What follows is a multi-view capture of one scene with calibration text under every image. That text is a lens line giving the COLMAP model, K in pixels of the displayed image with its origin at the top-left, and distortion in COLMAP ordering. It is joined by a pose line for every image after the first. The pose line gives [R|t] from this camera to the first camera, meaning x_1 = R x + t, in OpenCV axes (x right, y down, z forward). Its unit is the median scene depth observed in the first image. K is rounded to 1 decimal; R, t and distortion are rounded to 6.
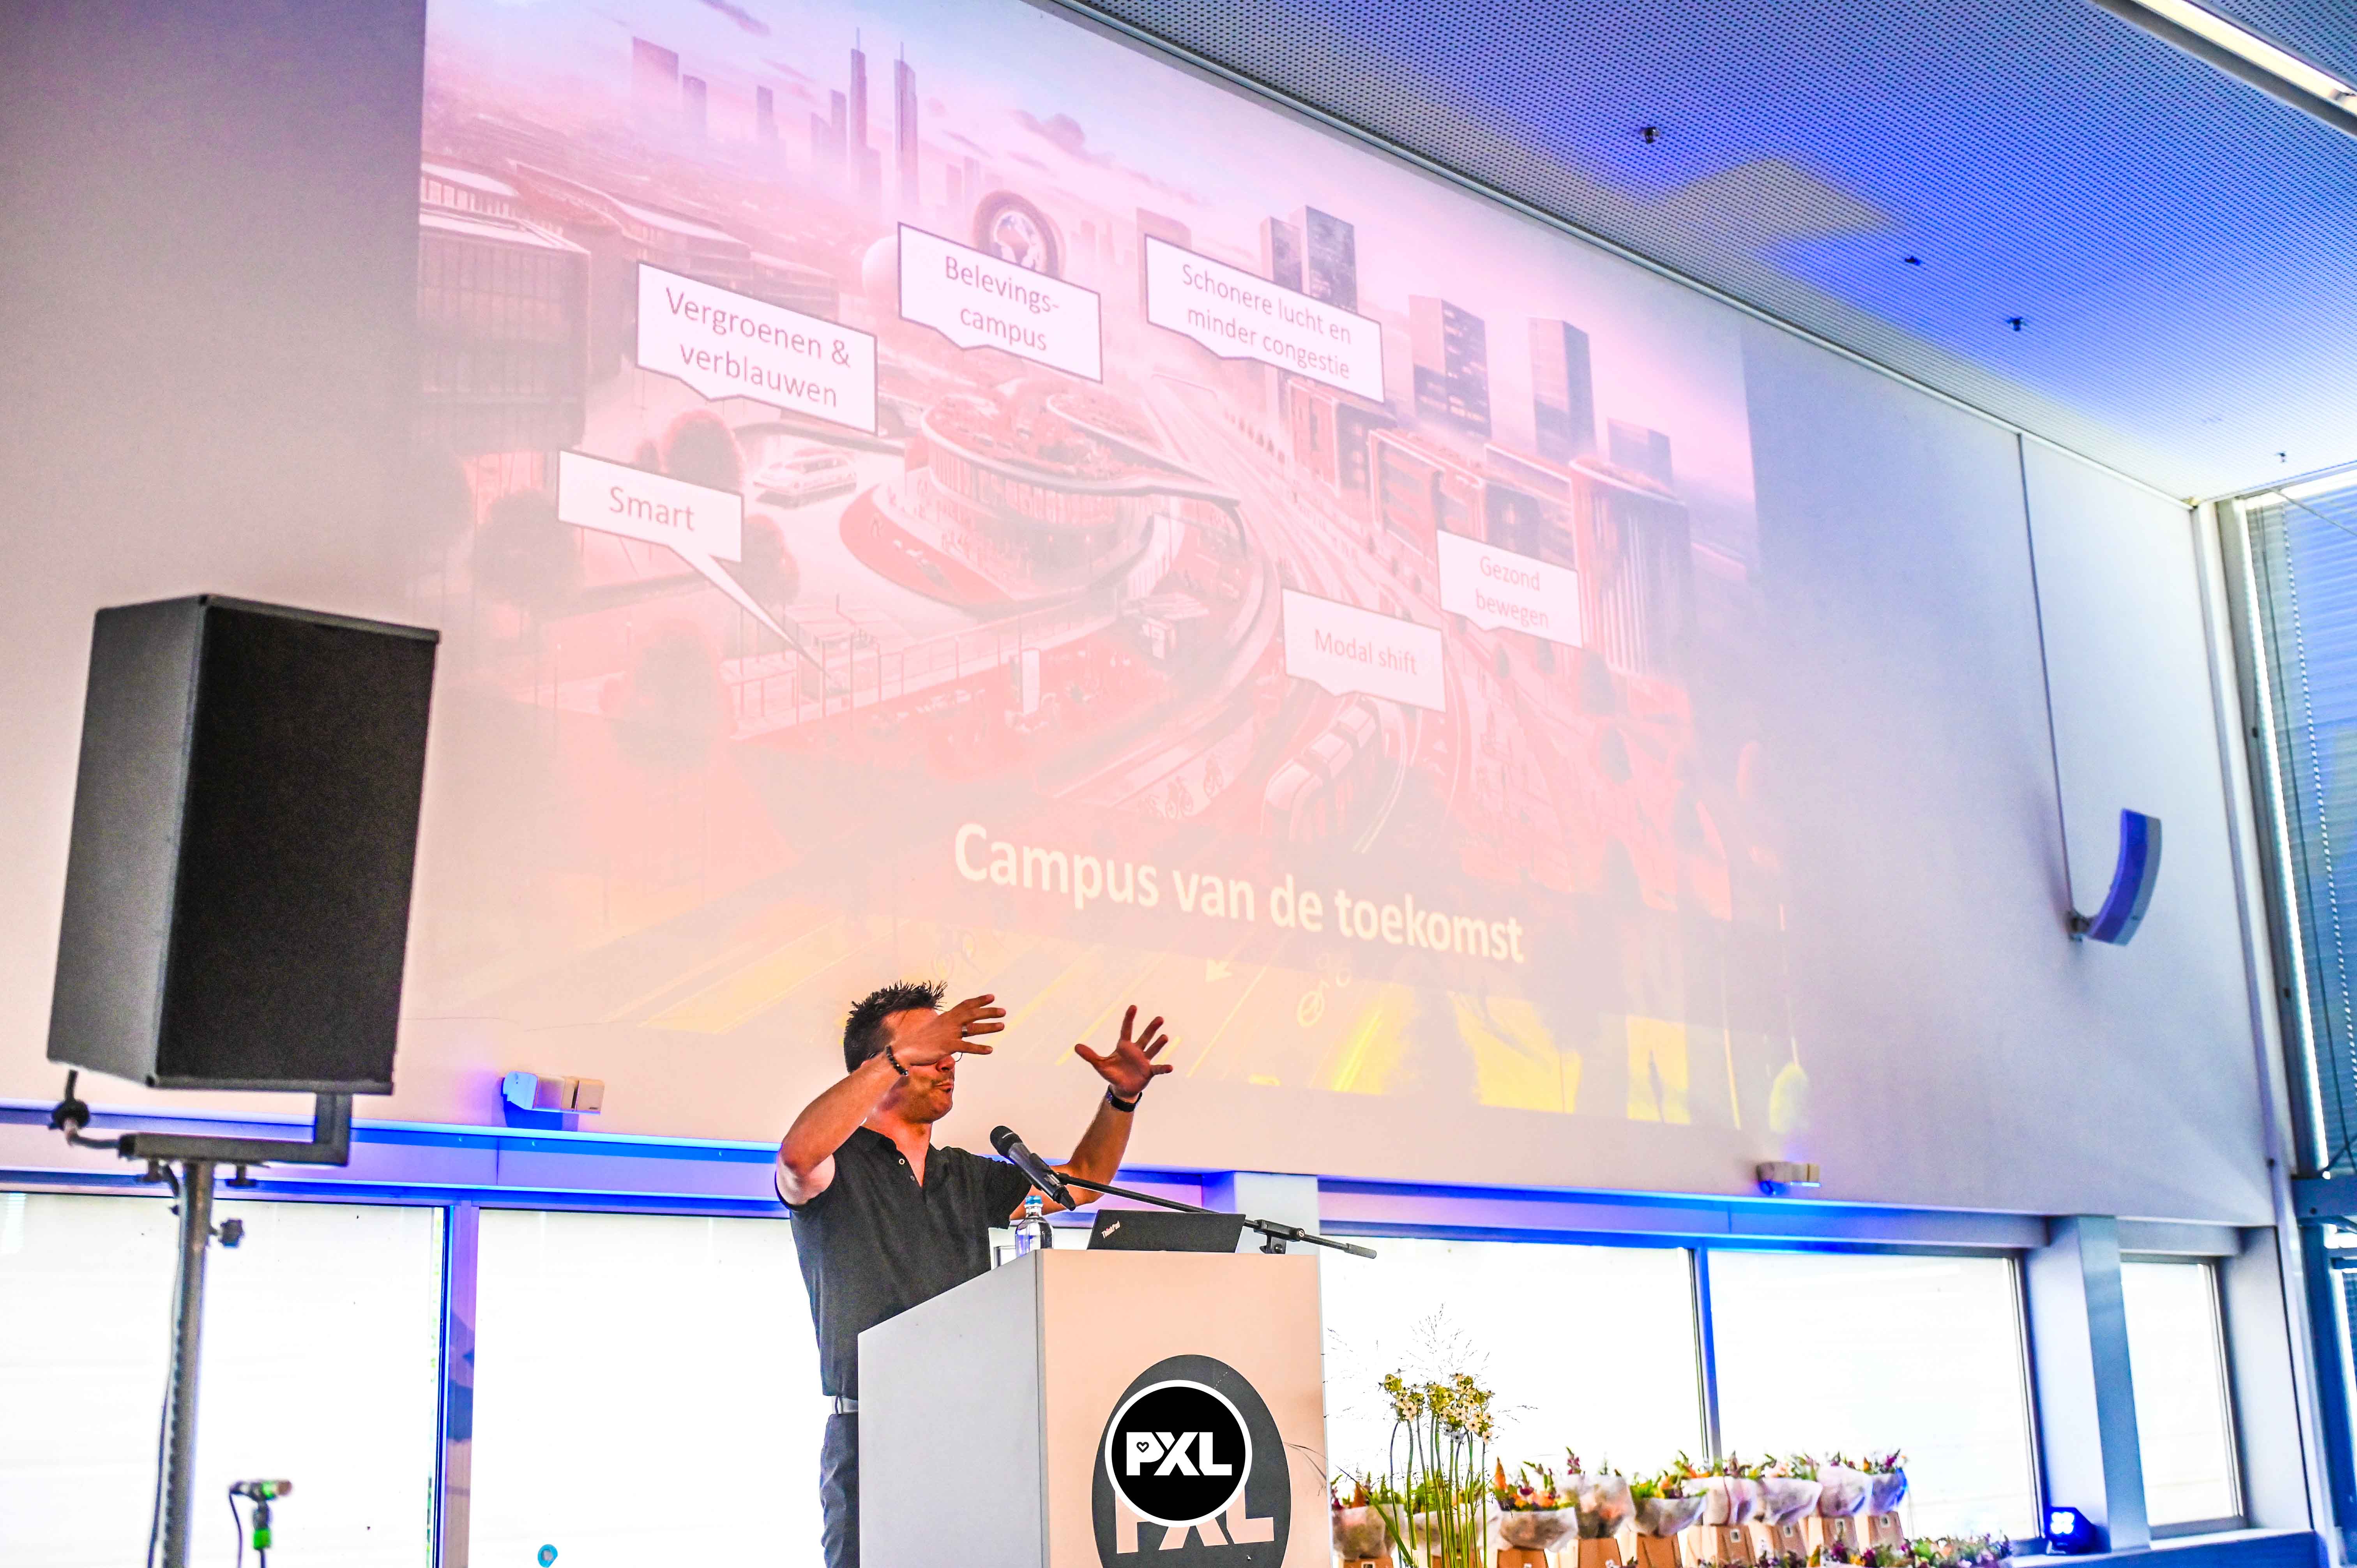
lens RADIAL K [[2742.5, 0, 1180.0], [0, 2742.5, 791.0], [0, 0, 1]] dist [-0.013237, 0.000000]
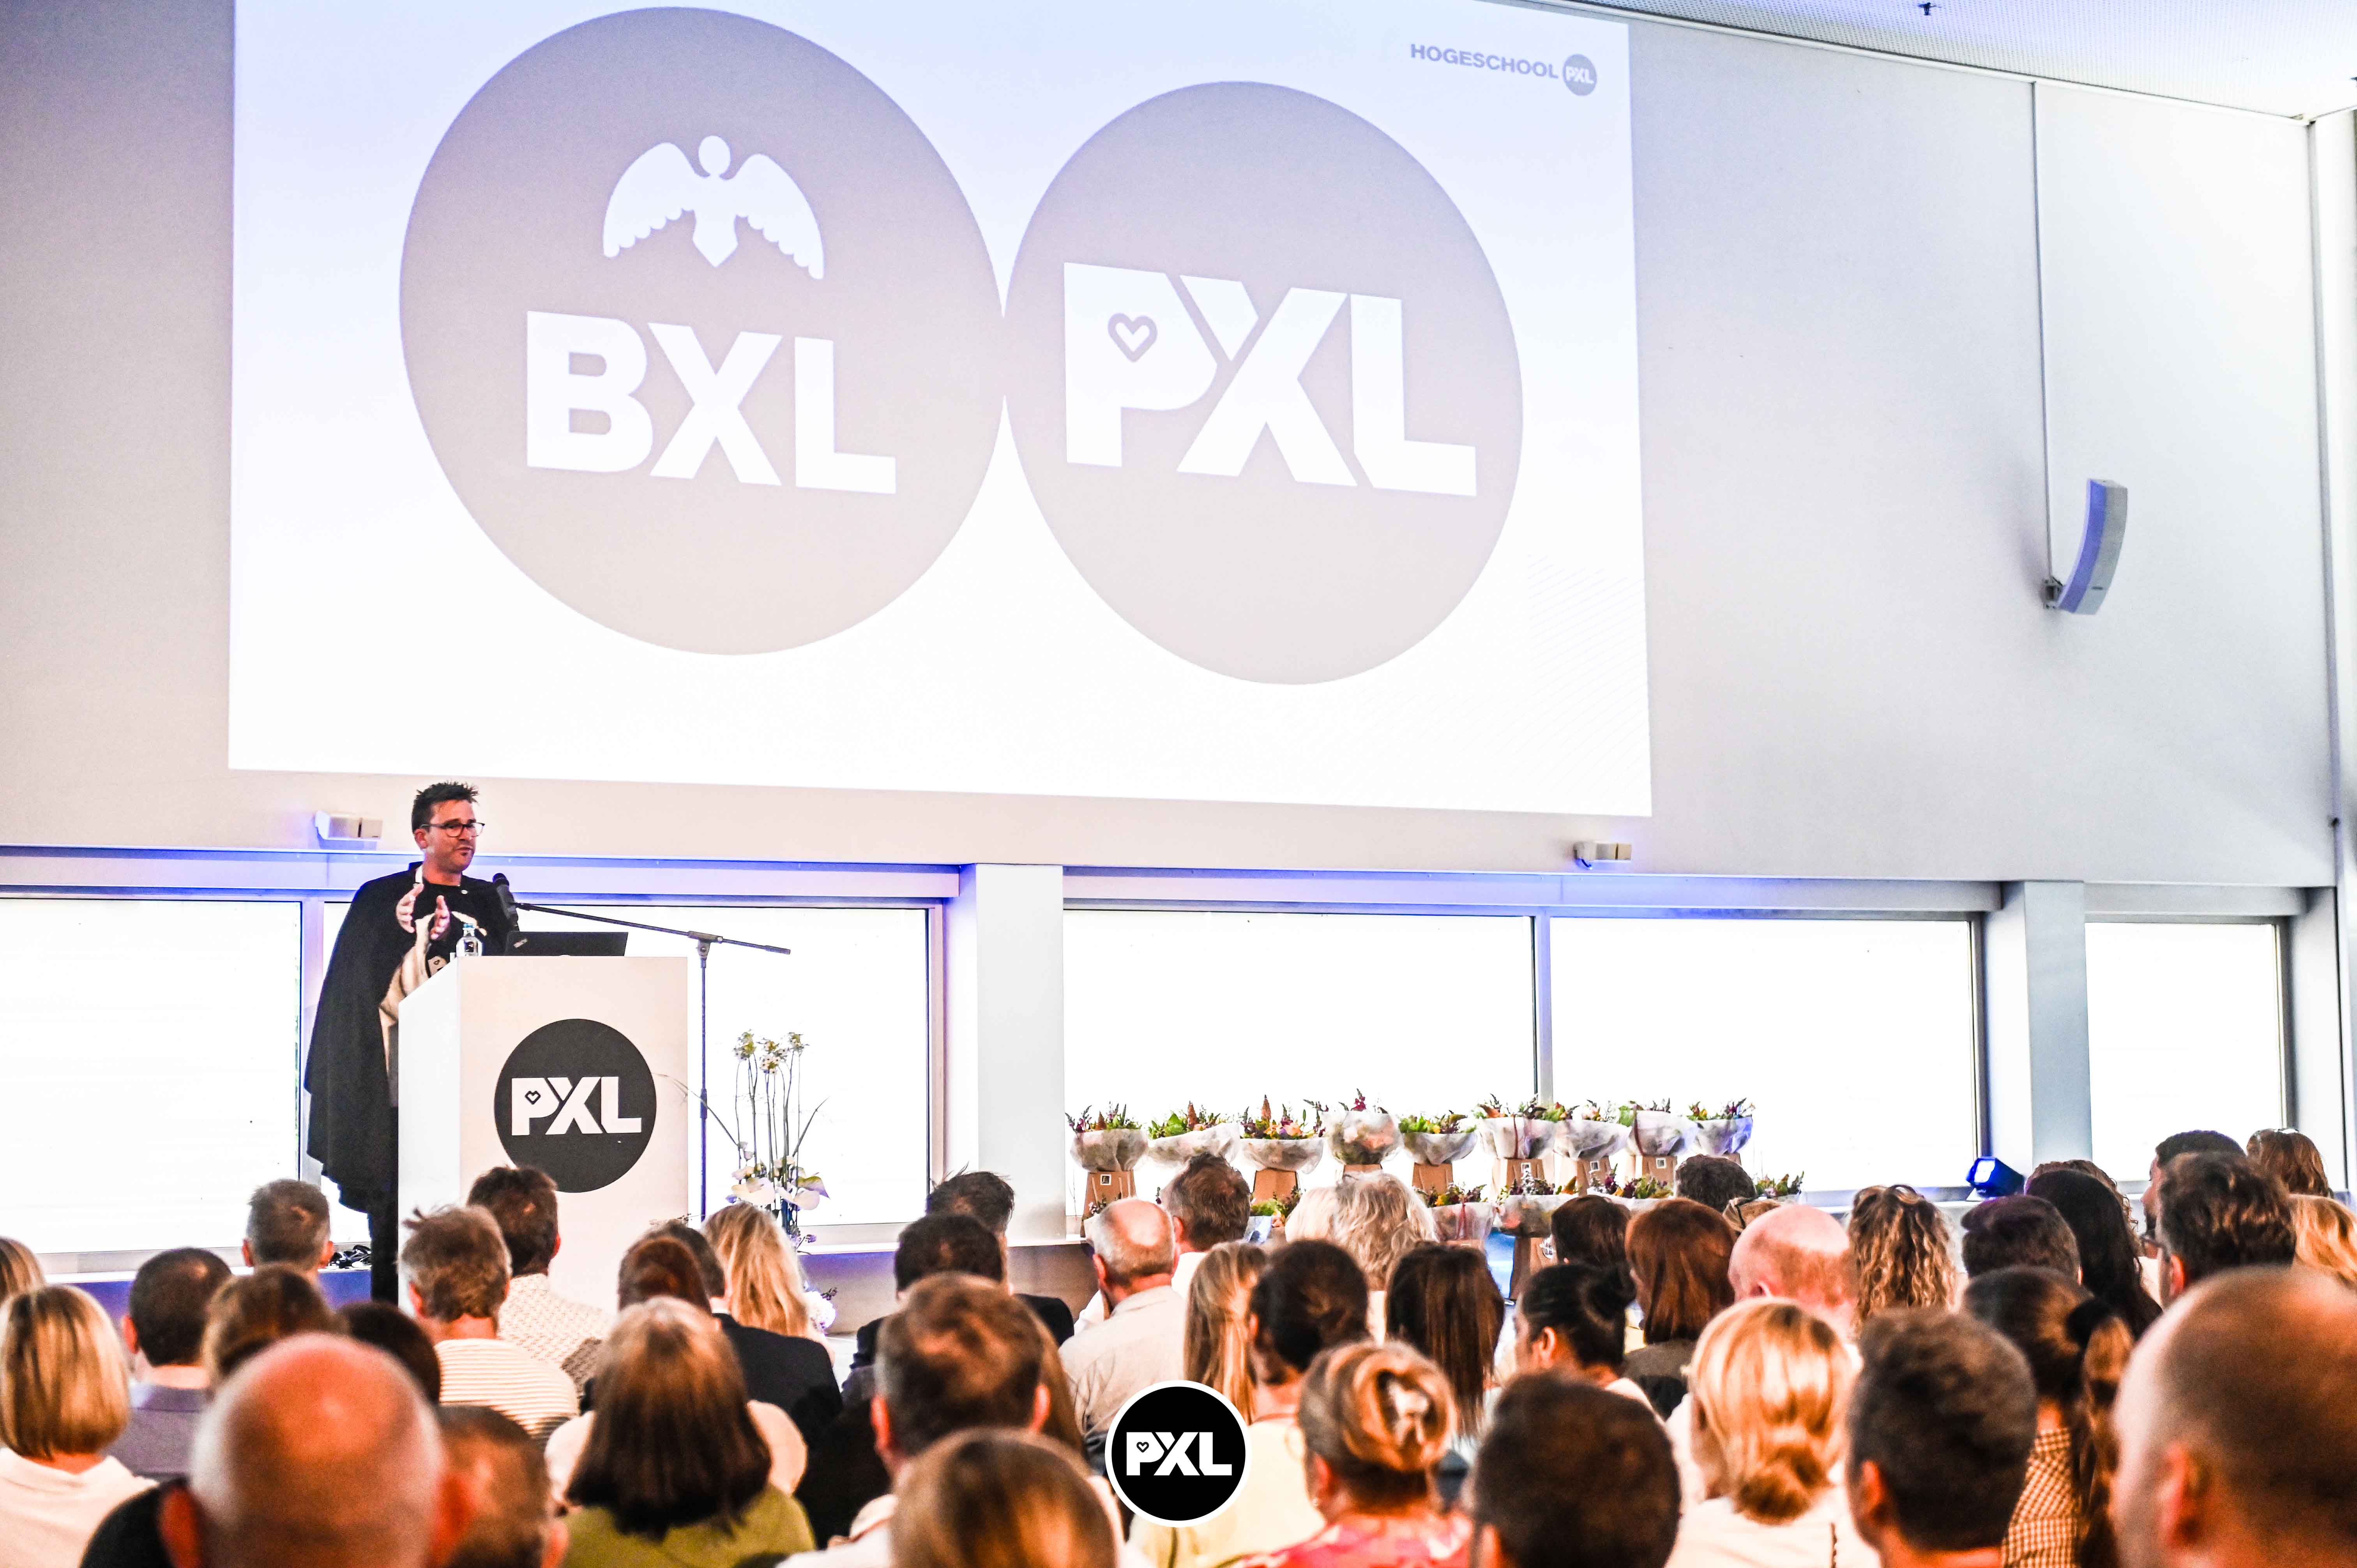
lens RADIAL K [[3917.7, 0, 1176.4], [0, 3917.7, 779.4], [0, 0, 1]] dist [-0.070064, 0.000000]
pose [[0.964383, 0.001762, -0.264503, 0.459510], [0.039682, 0.987697, 0.151260, -0.129817], [0.261516, -0.156368, 0.952449, -0.523378]]
